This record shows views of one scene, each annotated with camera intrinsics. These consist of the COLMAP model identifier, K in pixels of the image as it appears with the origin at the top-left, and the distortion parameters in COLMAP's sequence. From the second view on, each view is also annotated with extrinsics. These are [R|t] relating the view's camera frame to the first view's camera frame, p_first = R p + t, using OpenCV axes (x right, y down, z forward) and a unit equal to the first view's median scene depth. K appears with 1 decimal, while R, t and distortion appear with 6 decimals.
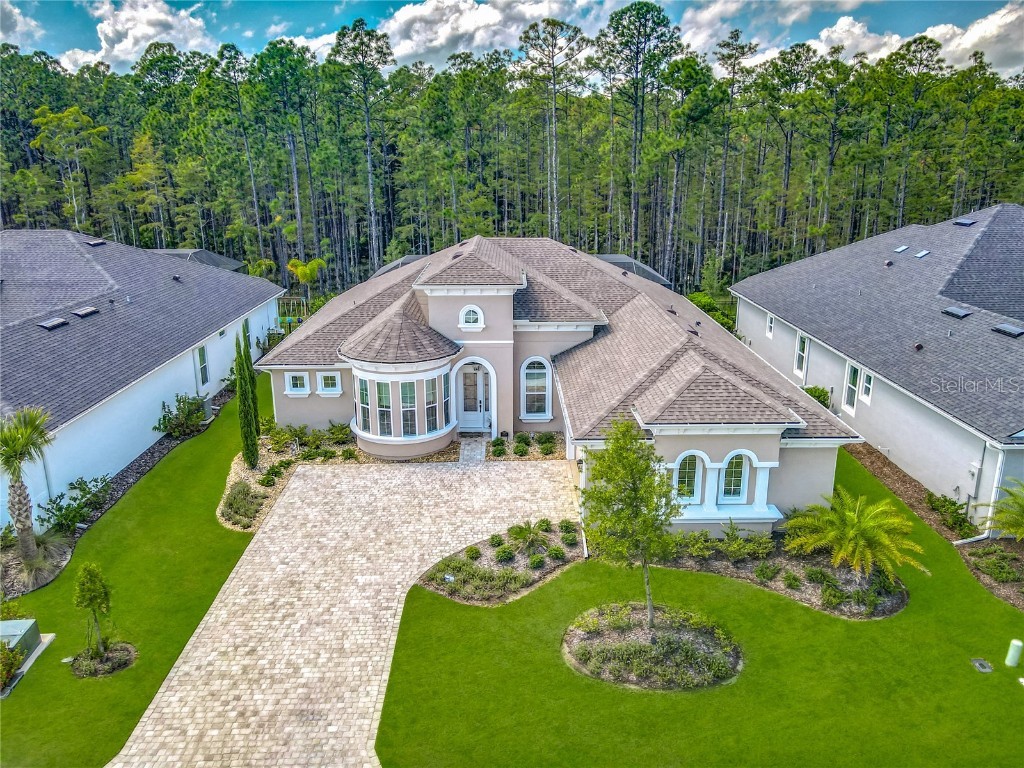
lens RADIAL K [[783.2, 0, 517.8], [0, 783.2, 352.2], [0, 0, 1]] dist [0.026064, -0.002680]
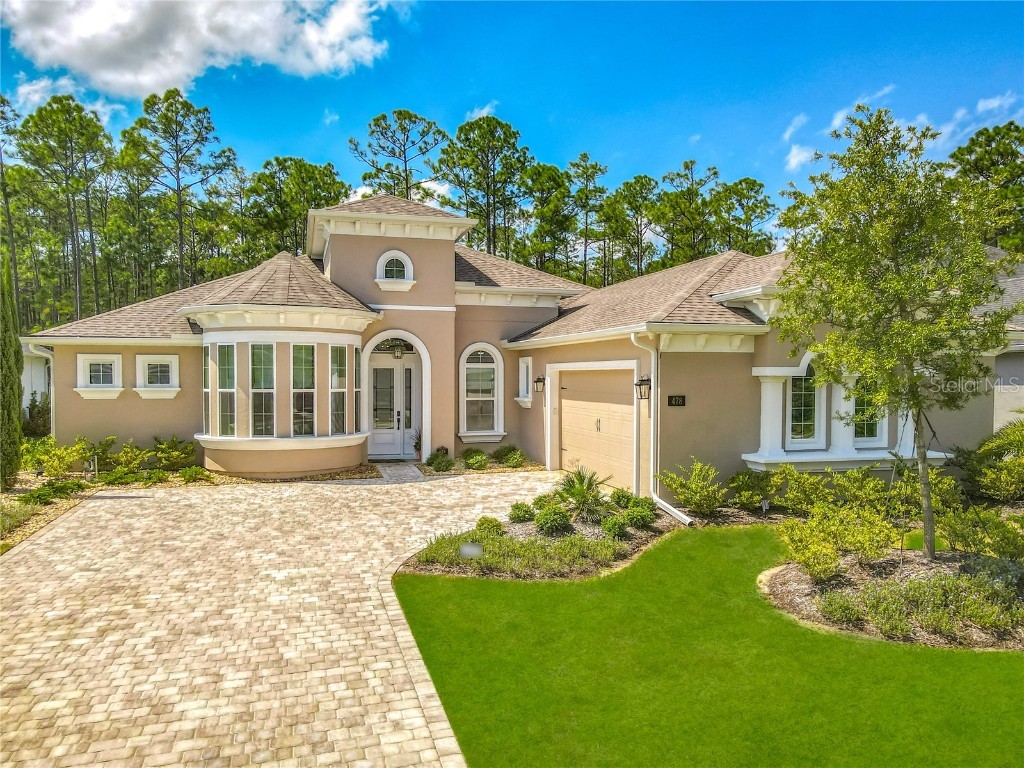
lens RADIAL K [[783.2, 0, 526.9], [0, 783.2, 396.0], [0, 0, 1]] dist [0.026064, -0.002680]
pose [[0.963809, -0.001493, 0.266588, -0.168500], [0.059435, 0.976019, -0.209413, 0.271824], [-0.259883, 0.217679, 0.940785, 0.462495]]
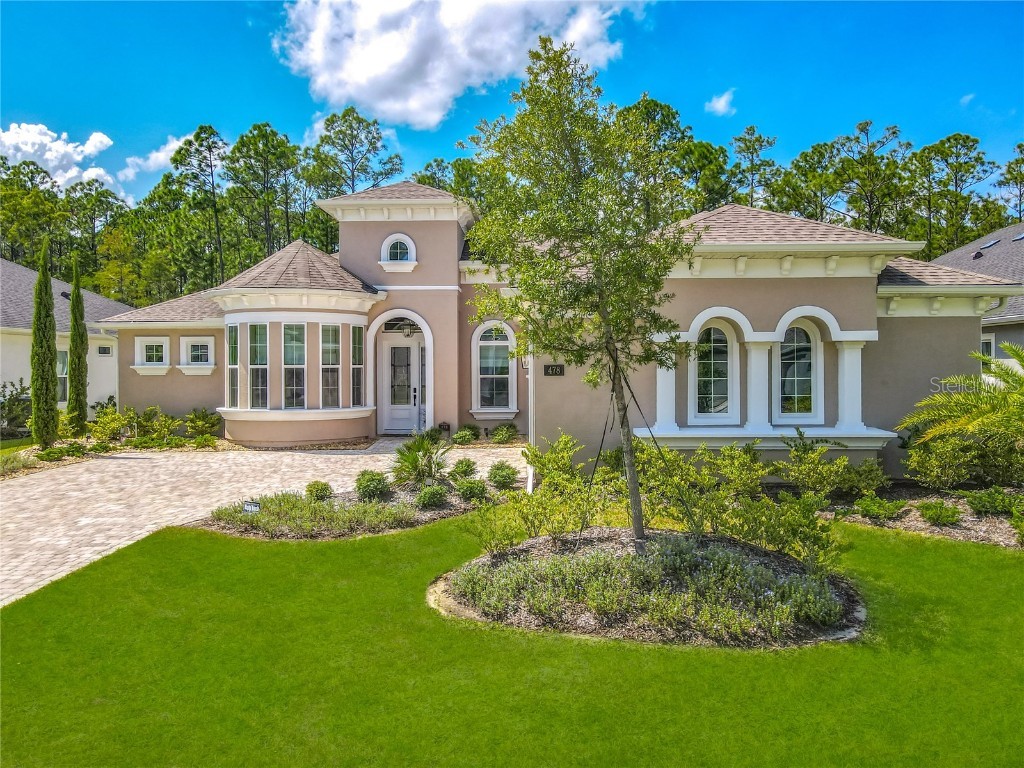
lens RADIAL K [[783.2, 0, 514.3], [0, 783.2, 358.4], [0, 0, 1]] dist [0.026064, -0.002680]
pose [[0.999176, -0.001110, -0.040566, 0.095513], [-0.009145, 0.967758, -0.251717, 0.291897], [0.039537, 0.251881, 0.966950, 0.445193]]
